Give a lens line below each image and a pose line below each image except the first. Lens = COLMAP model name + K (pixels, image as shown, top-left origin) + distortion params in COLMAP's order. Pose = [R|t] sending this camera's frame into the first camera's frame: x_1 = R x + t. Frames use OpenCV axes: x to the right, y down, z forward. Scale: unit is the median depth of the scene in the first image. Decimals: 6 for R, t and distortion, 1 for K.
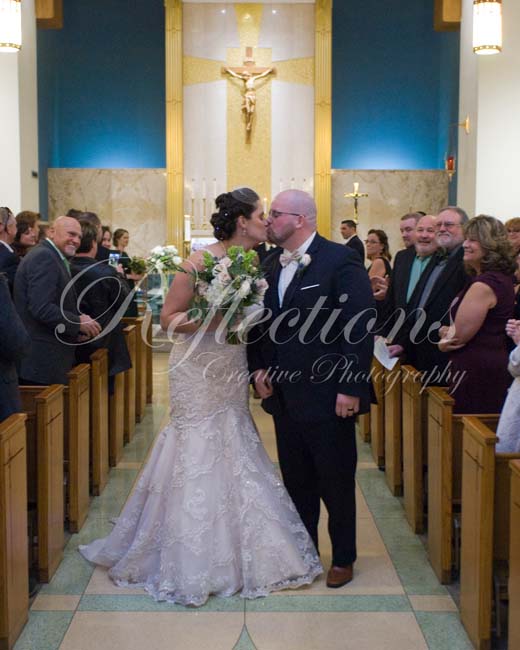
lens RADIAL K [[977.8, 0, 260.0], [0, 977.8, 325.0], [0, 0, 1]] dist [-0.032147, -0.037694]
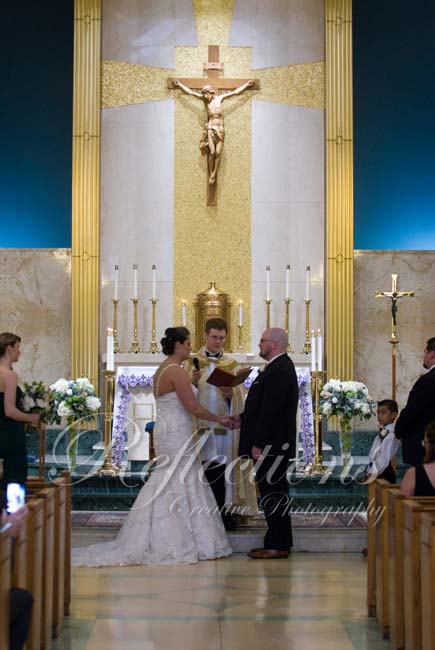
lens RADIAL K [[1996.7, 0, 217.5], [0, 1996.7, 325.0], [0, 0, 1]] dist [-0.296686, -0.337889]
pose [[0.999998, 0.001976, -0.000914, -0.007355], [-0.002069, 0.993232, -0.116131, 0.023168], [0.000678, 0.116133, 0.993233, -0.175946]]
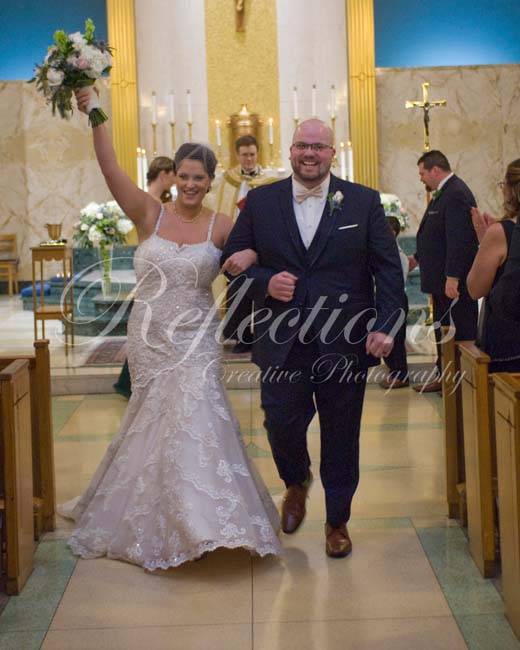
lens RADIAL K [[1229.5, 0, 259.2], [0, 1229.5, 256.4], [0, 0, 1]] dist [-0.005475, -0.012445]
pose [[0.999342, -0.035652, -0.006670, 0.000158], [0.035450, 0.998970, -0.028313, -0.020674], [0.007672, 0.028058, 0.999577, 0.224572]]
